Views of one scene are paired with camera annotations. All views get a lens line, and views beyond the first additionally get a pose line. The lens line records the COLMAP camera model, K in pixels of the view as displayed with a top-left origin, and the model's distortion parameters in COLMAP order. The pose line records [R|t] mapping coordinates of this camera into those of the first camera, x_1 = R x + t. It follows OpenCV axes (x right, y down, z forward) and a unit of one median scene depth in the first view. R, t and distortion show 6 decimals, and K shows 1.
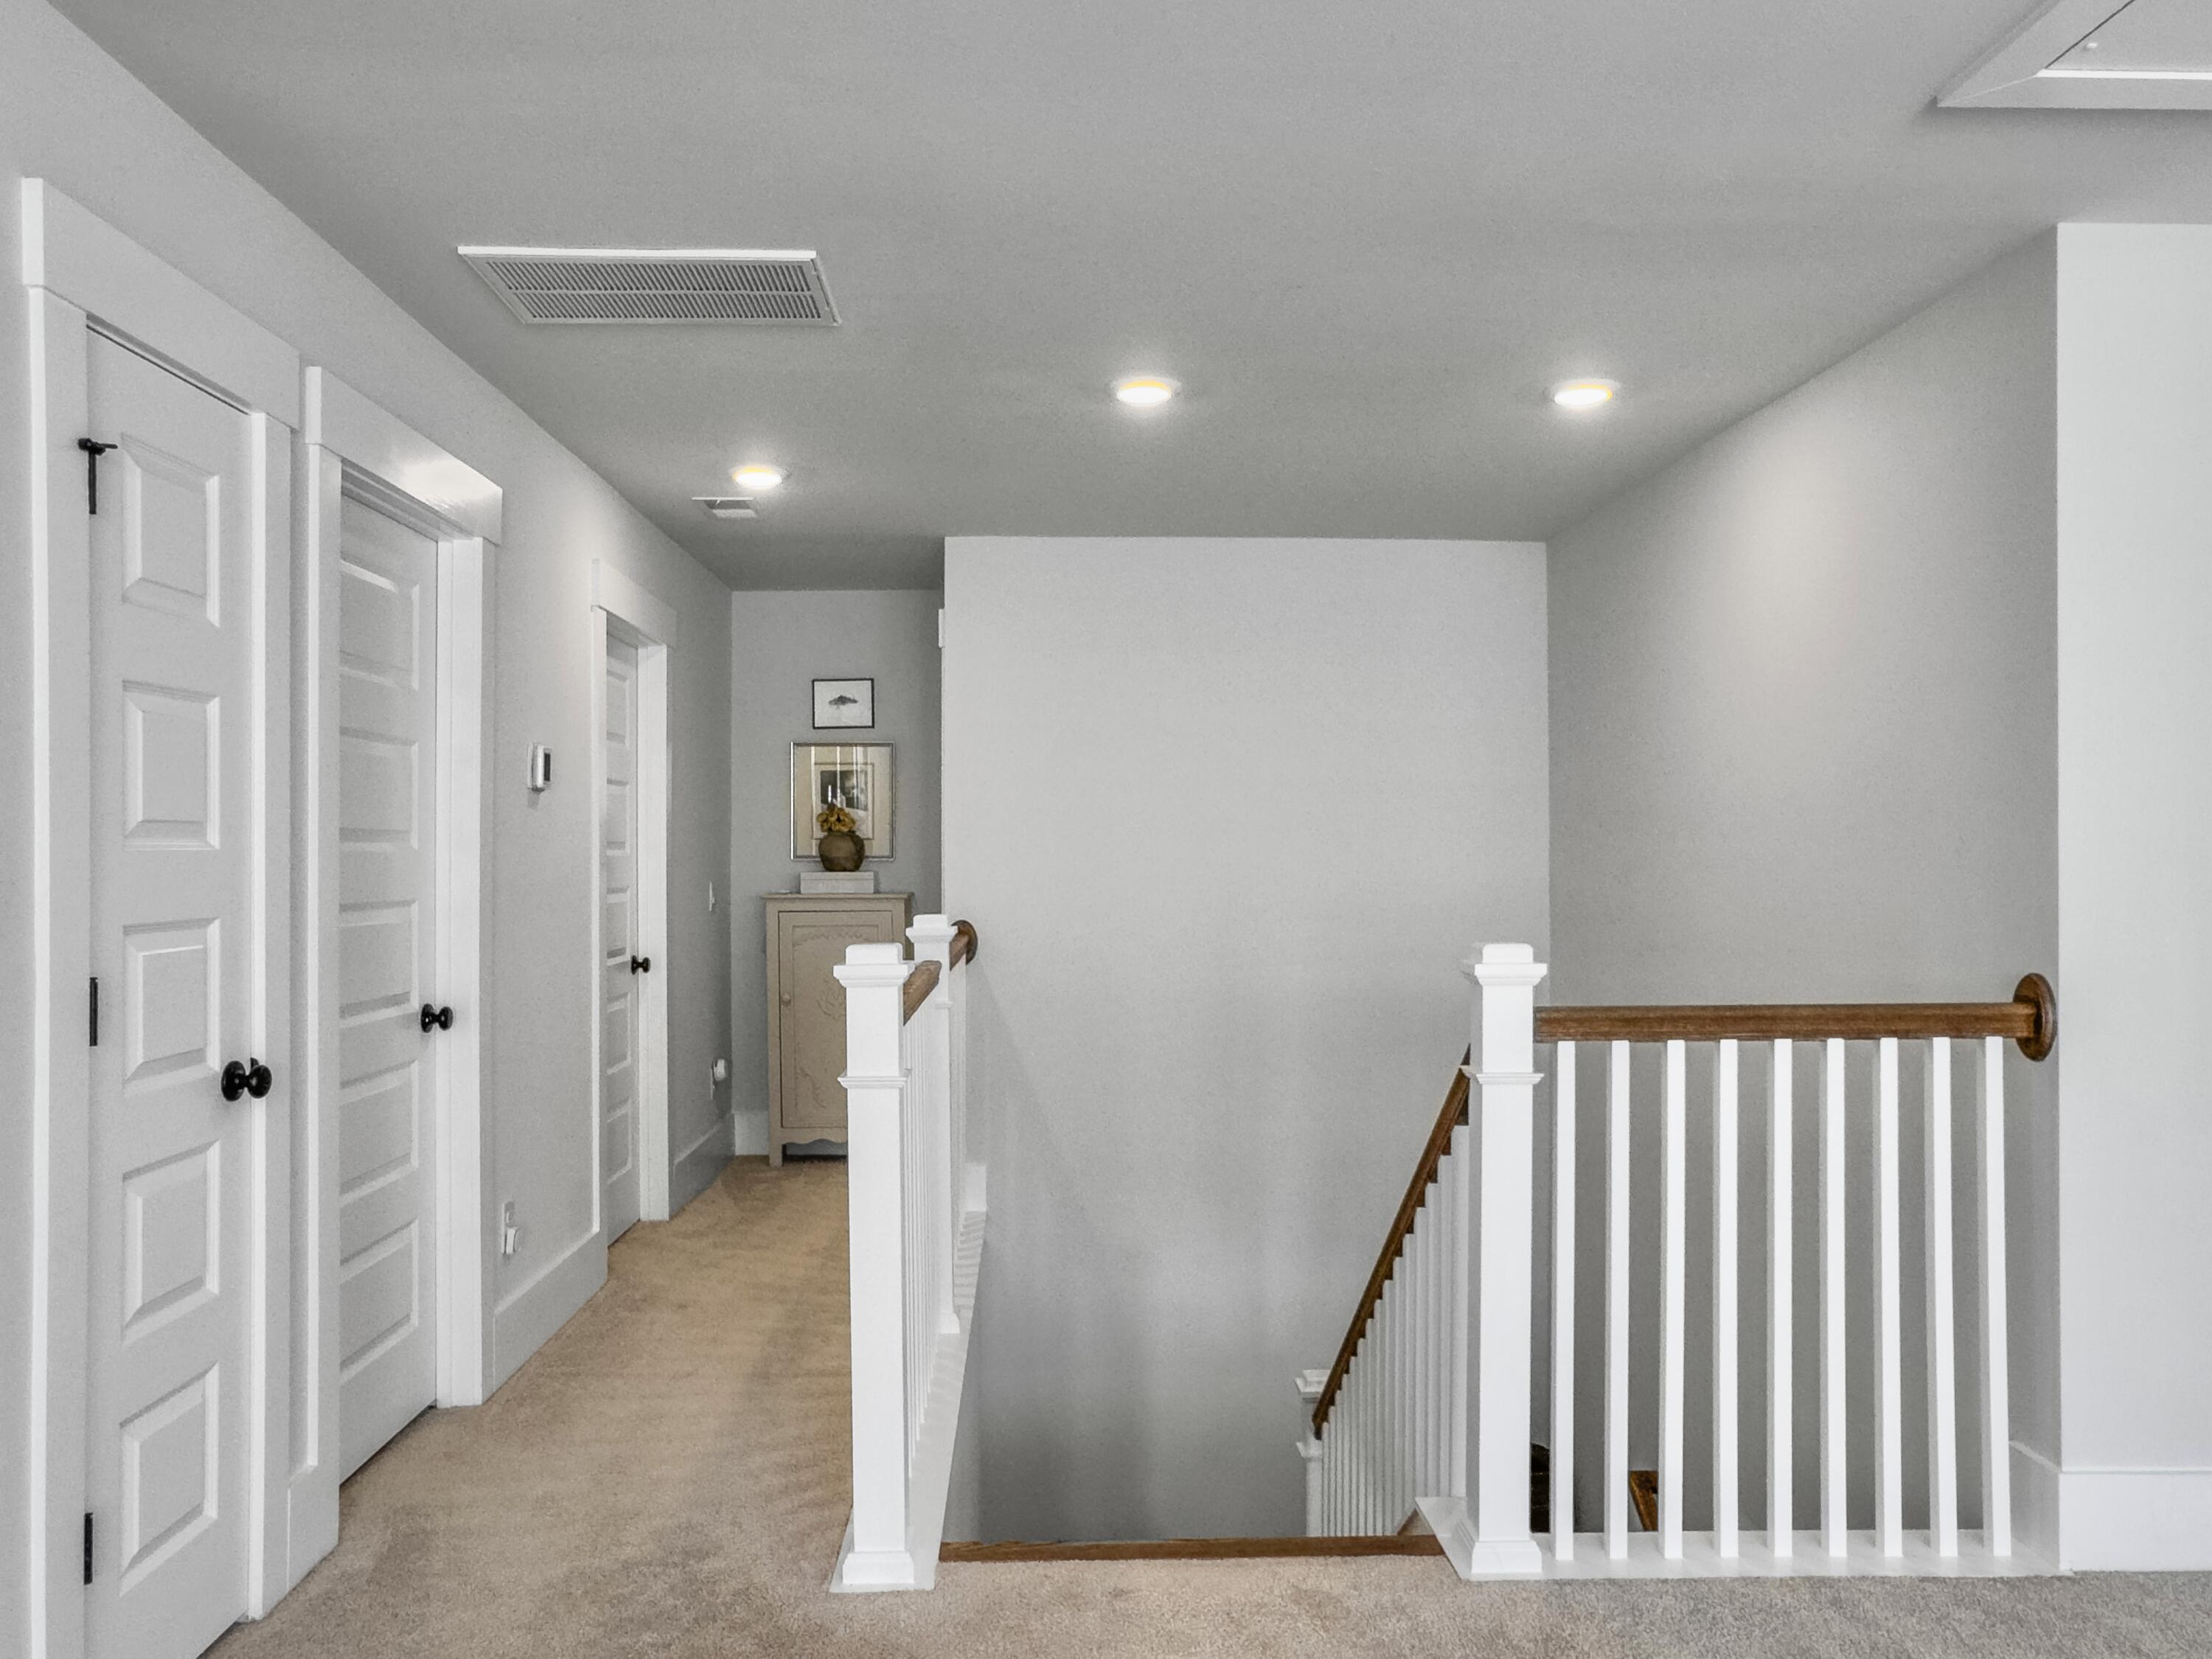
lens RADIAL K [[1523.0, 0, 1108.0], [0, 1523.0, 858.2], [0, 0, 1]] dist [-0.045912, 0.038982]
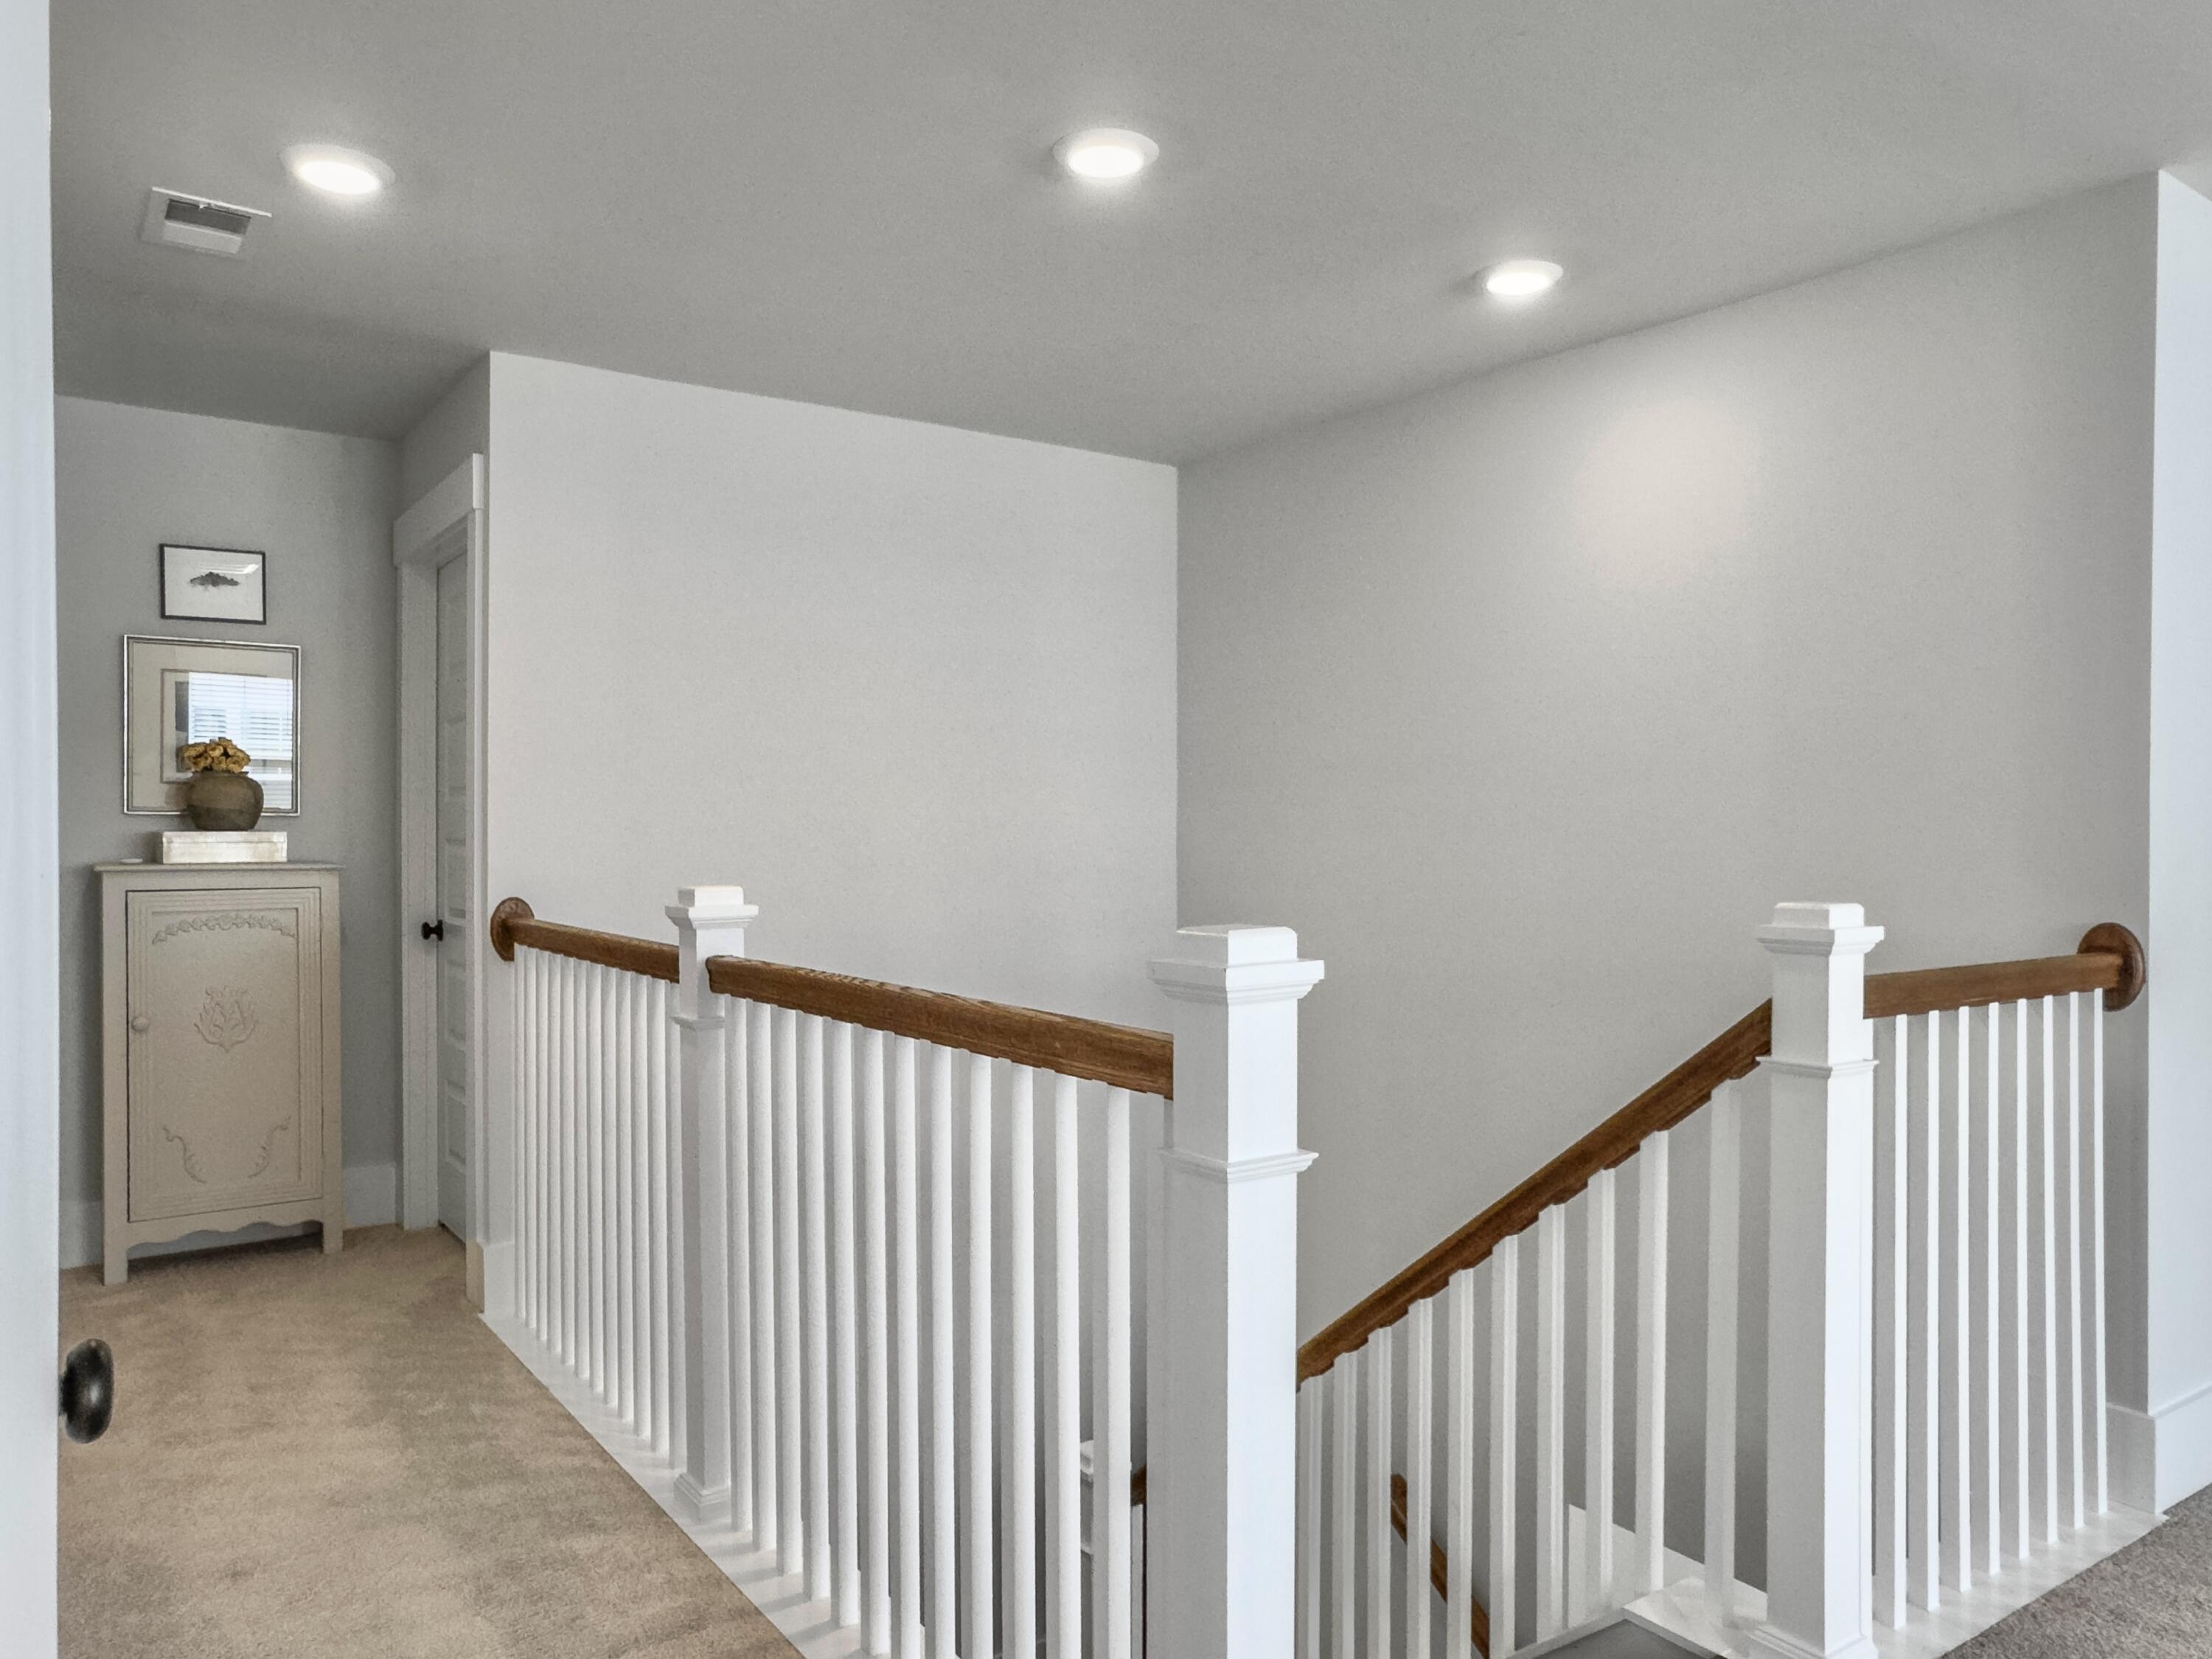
lens RADIAL K [[1523.0, 0, 1122.9], [0, 1523.0, 840.2], [0, 0, 1]] dist [-0.045912, 0.038982]
pose [[0.840540, 0.001619, 0.541747, -0.475217], [-0.003731, 0.999989, 0.002799, 0.021755], [-0.541737, -0.004374, 0.840537, 0.518065]]
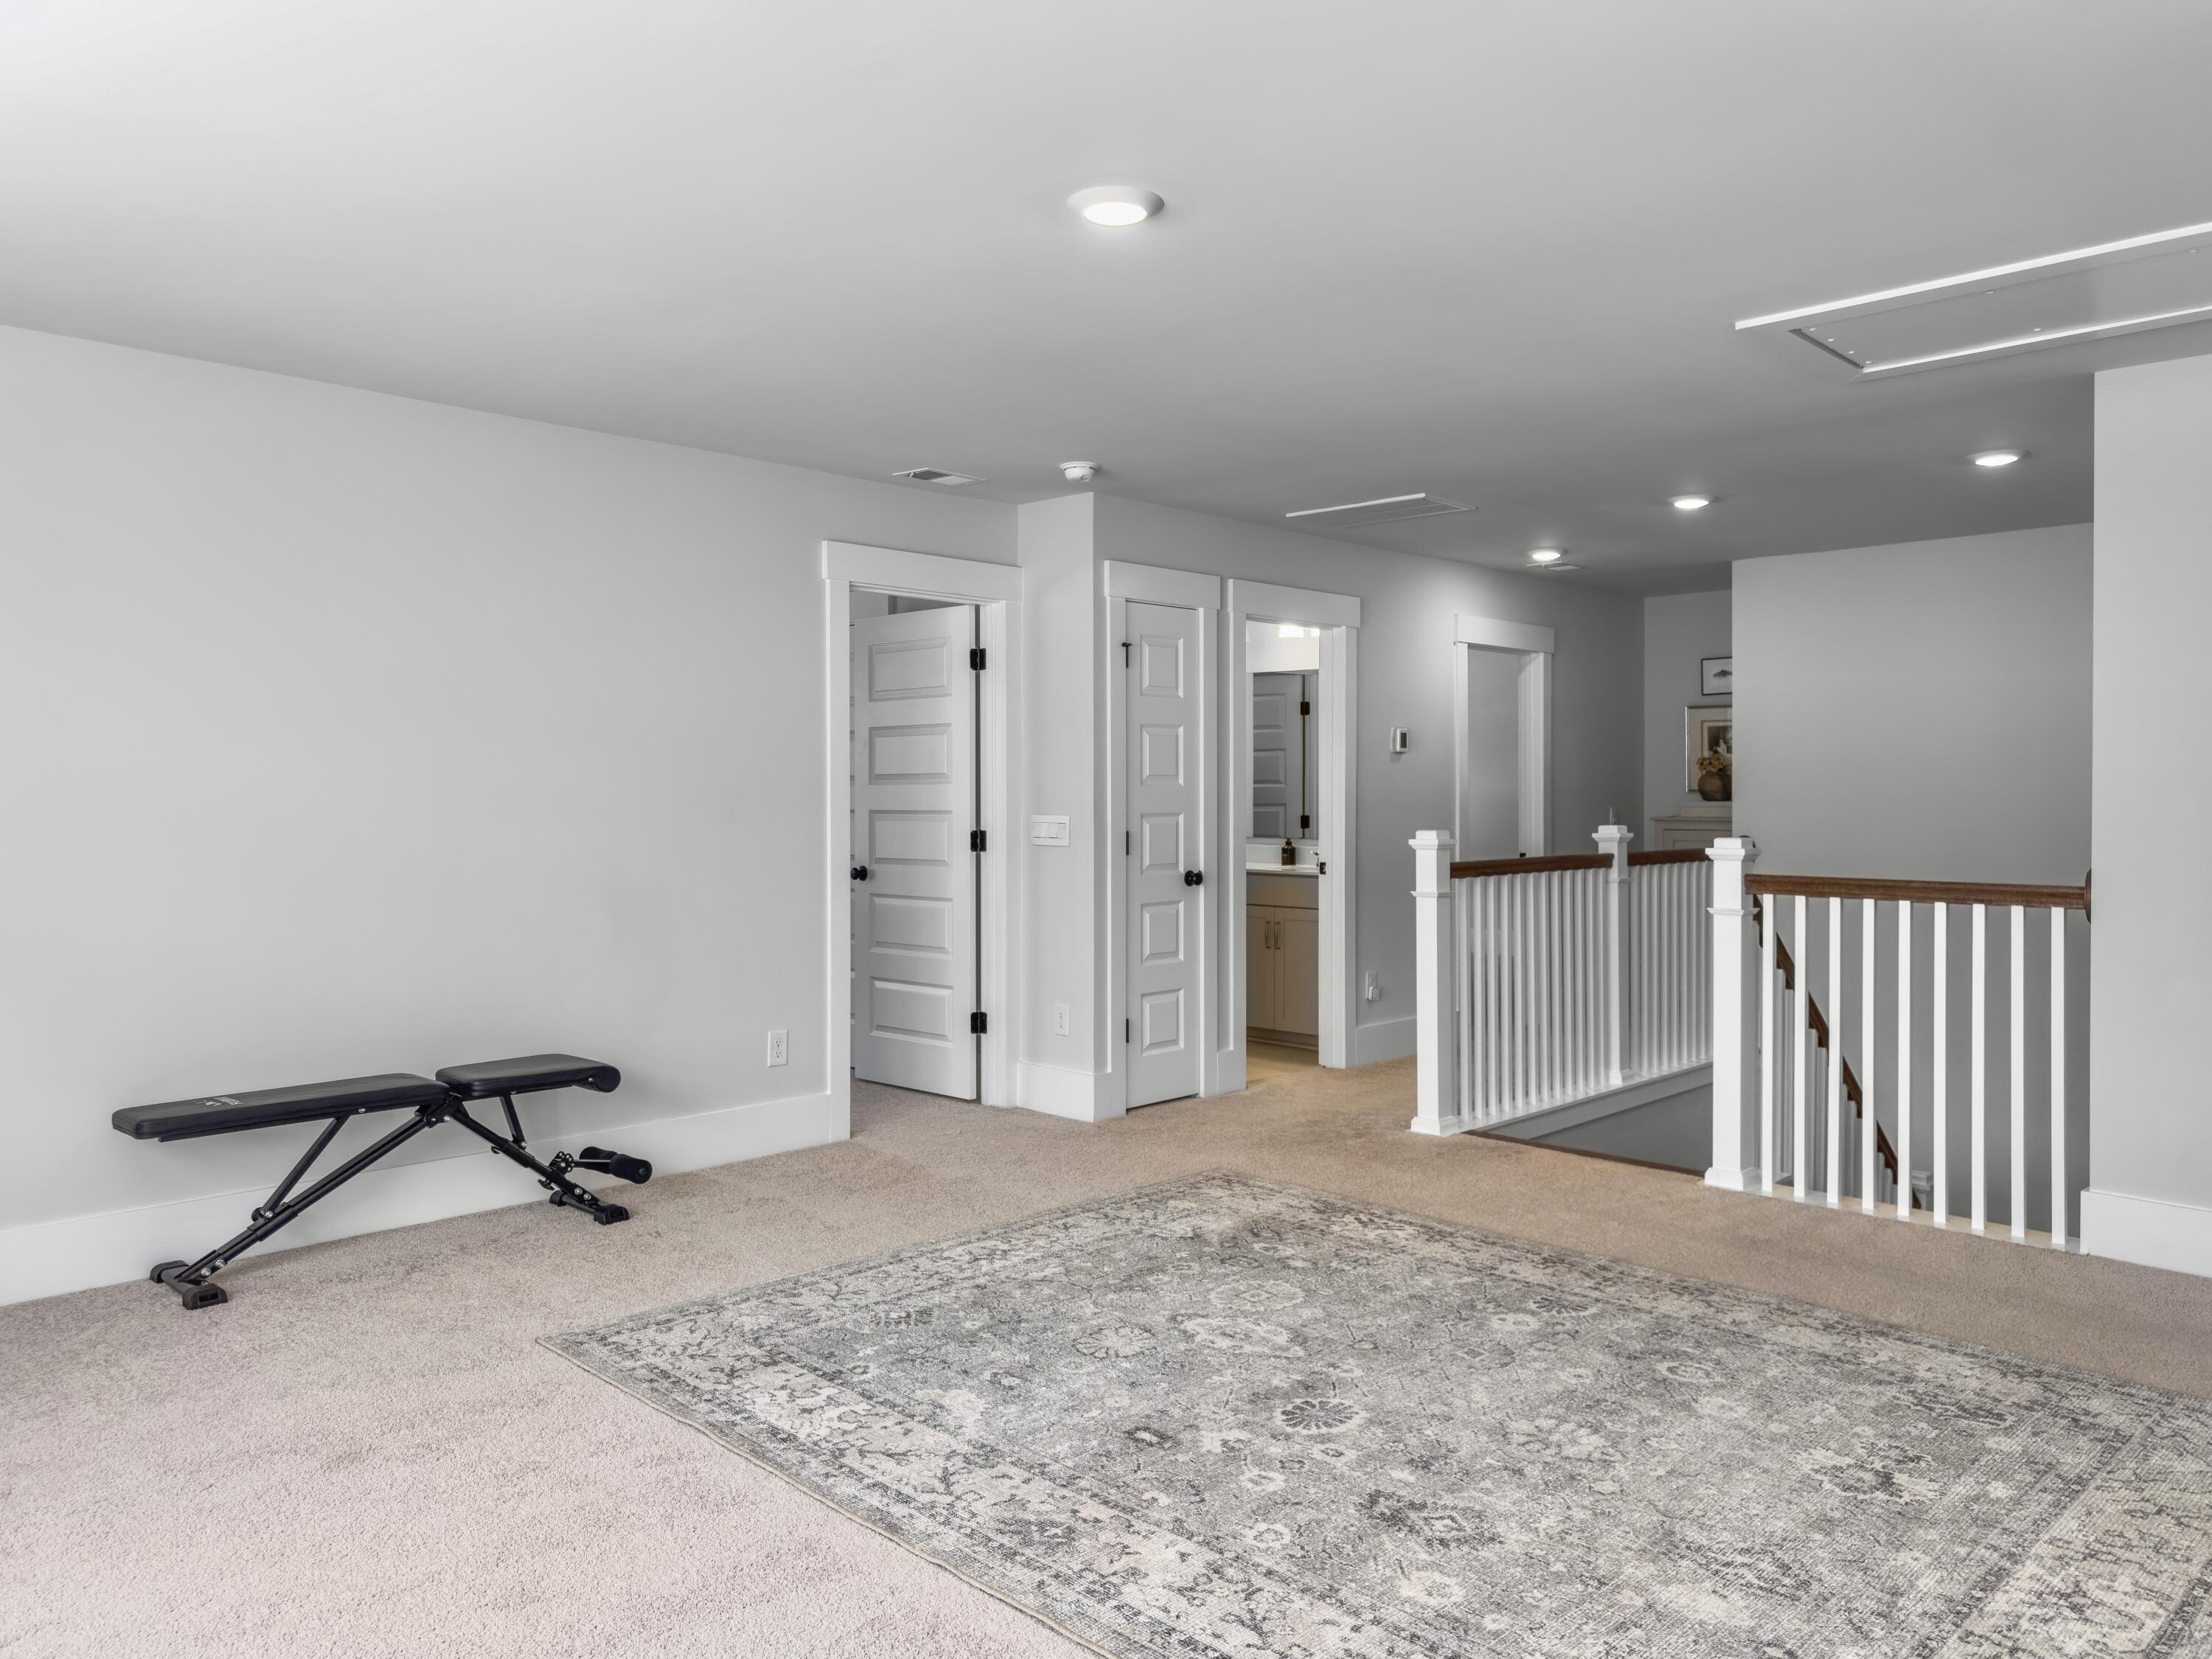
lens RADIAL K [[1567.8, 0, 1104.9], [0, 1567.8, 811.2], [0, 0, 1]] dist [0.002874, 0.003232]
pose [[0.689749, 0.011065, -0.723964, 1.066996], [-0.003860, 0.999925, 0.011605, 0.006130], [0.724039, -0.005210, 0.689740, -0.796485]]
